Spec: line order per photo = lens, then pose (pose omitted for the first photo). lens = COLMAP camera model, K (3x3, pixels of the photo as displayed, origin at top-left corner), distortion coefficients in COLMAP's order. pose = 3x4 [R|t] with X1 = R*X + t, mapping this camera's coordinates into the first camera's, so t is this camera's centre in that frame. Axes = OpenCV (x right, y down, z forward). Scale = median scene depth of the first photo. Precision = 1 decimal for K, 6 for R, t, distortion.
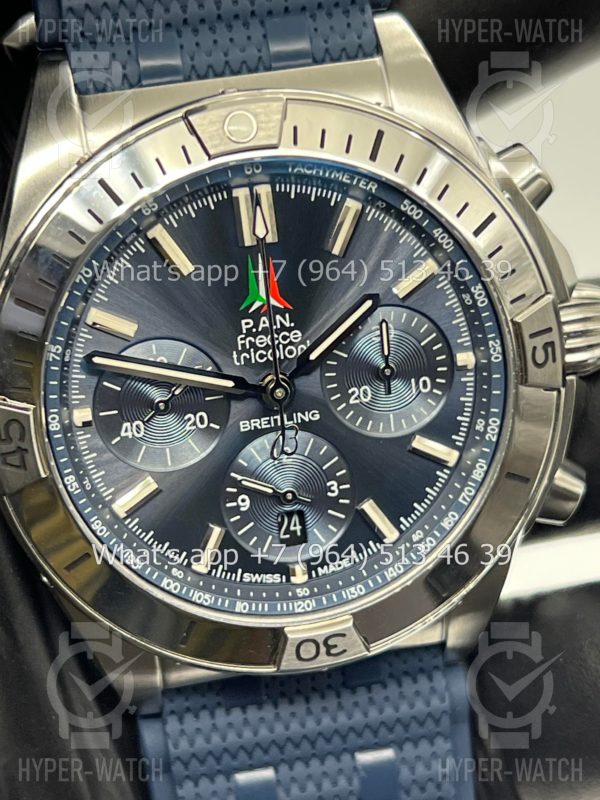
lens RADIAL K [[1878.2, 0, 294.7], [0, 1878.2, 404.6], [0, 0, 1]] dist [0.236205, 0.000000]
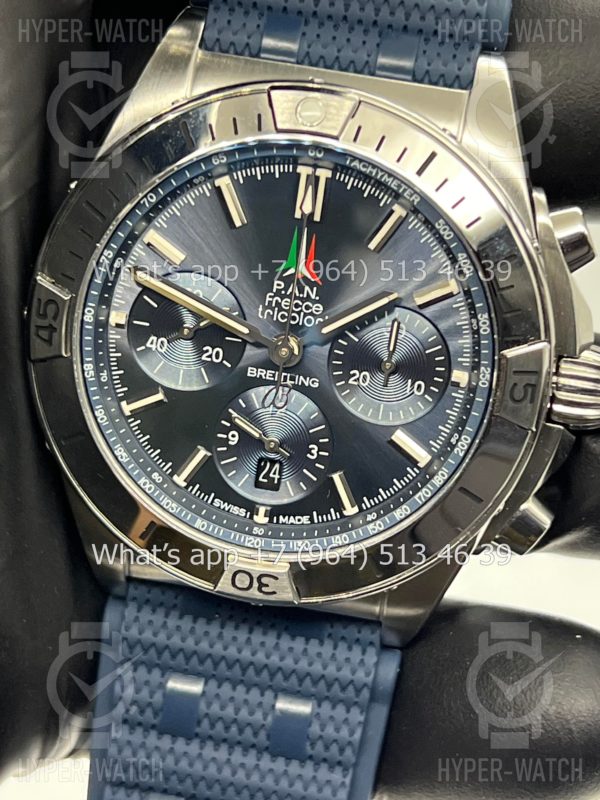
lens RADIAL K [[1878.2, 0, 303.6], [0, 1878.2, 403.8], [0, 0, 1]] dist [0.236205, 0.000000]
pose [[0.926346, 0.309840, -0.214203, 0.248190], [-0.313515, 0.949422, 0.017486, 0.000067], [0.208787, 0.050958, 0.976633, -0.087885]]
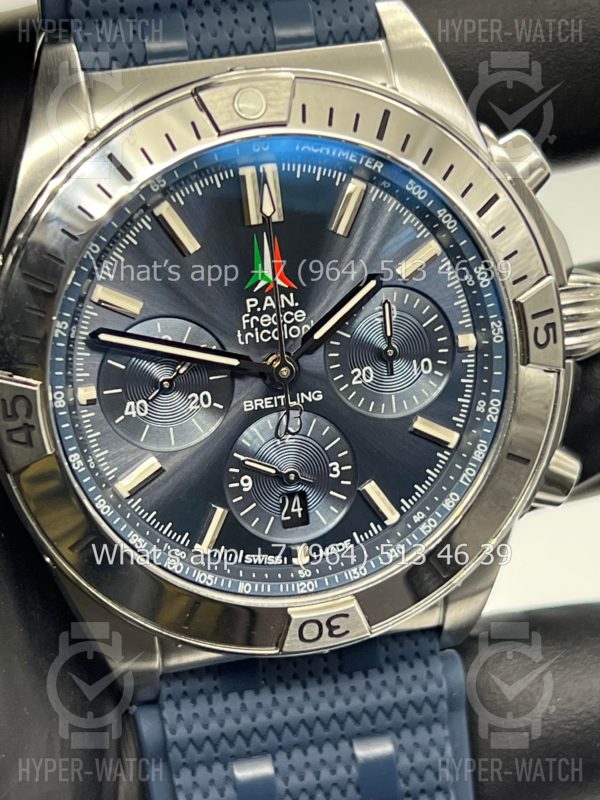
lens RADIAL K [[1878.2, 0, 304.2], [0, 1878.2, 397.8], [0, 0, 1]] dist [0.236205, 0.000000]
pose [[0.998458, 0.002350, 0.055468, -0.052339], [-0.000526, 0.999459, -0.032885, 0.039980], [-0.055516, 0.032805, 0.997919, 0.001385]]
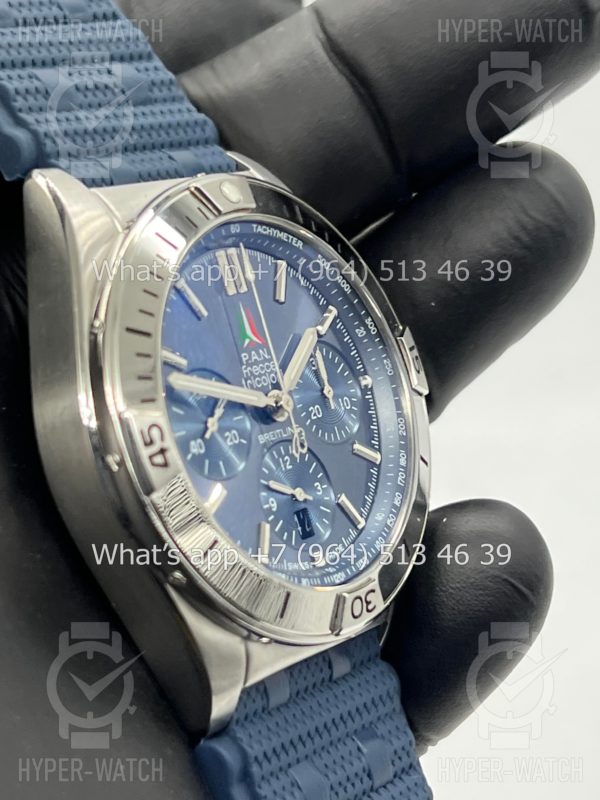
lens RADIAL K [[1878.2, 0, 300.4], [0, 1878.2, 398.5], [0, 0, 1]] dist [0.236205, 0.000000]
pose [[0.748325, -0.089989, 0.657200, -0.800799], [0.330298, 0.909746, -0.251526, 0.300198], [-0.575251, 0.405295, 0.710509, 0.115028]]
